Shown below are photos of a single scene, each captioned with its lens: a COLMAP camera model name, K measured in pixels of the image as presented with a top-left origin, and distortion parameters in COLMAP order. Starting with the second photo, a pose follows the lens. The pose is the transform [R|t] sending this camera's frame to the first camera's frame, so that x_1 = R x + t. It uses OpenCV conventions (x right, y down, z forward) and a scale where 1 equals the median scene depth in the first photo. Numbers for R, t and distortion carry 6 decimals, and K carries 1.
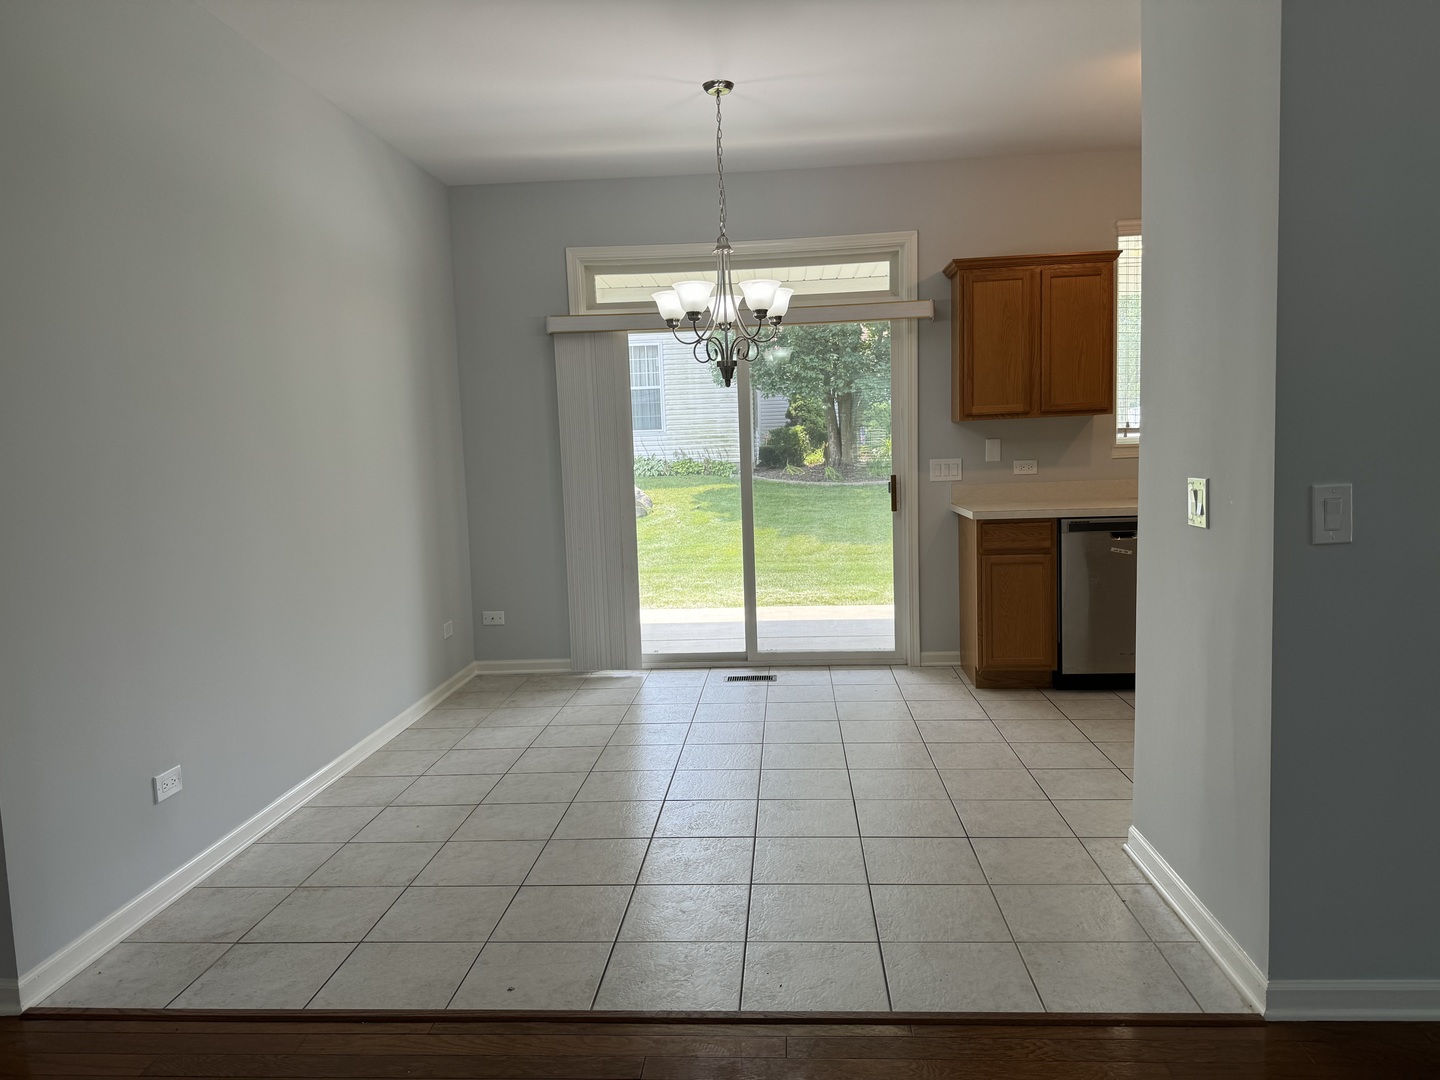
lens RADIAL K [[1008.3, 0, 720.0], [0, 1008.3, 540.0], [0, 0, 1]] dist [0.032849, -0.001595]
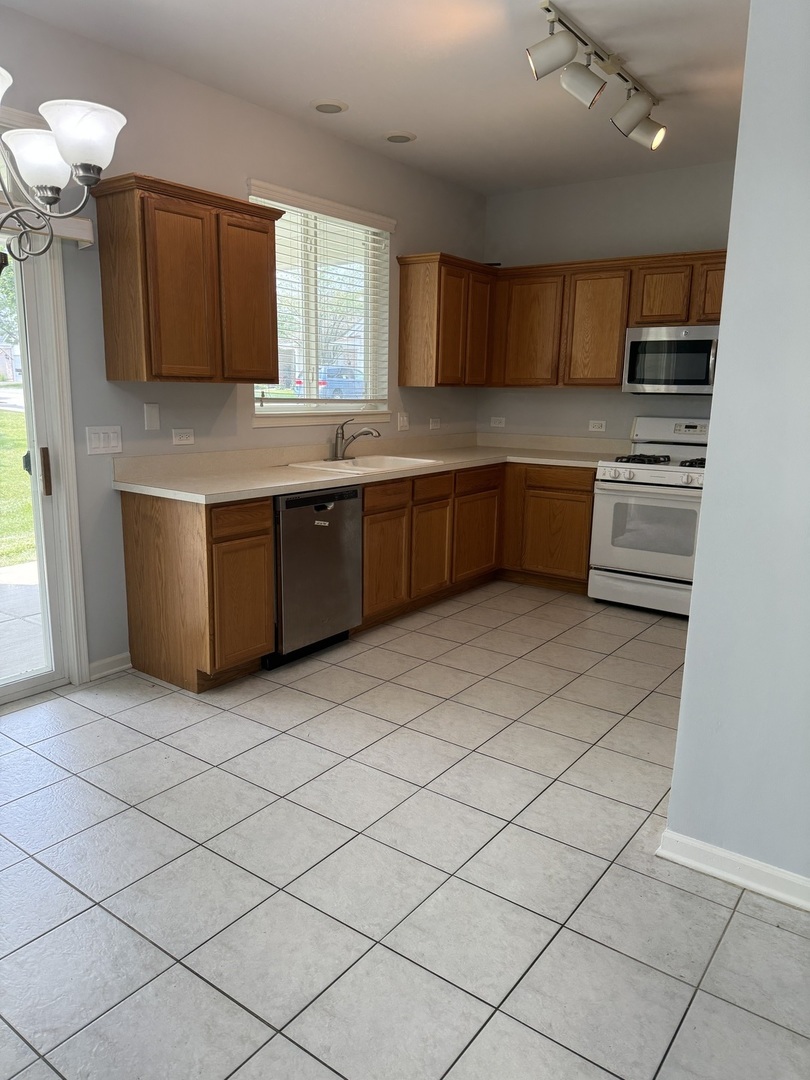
lens RADIAL K [[756.2, 0, 405.0], [0, 756.2, 540.0], [0, 0, 1]] dist [0.032849, -0.001595]
pose [[0.530240, -0.121589, 0.839084, -0.176377], [0.041465, 0.992198, 0.117573, -0.052405], [-0.846833, -0.027549, 0.531145, 0.472823]]
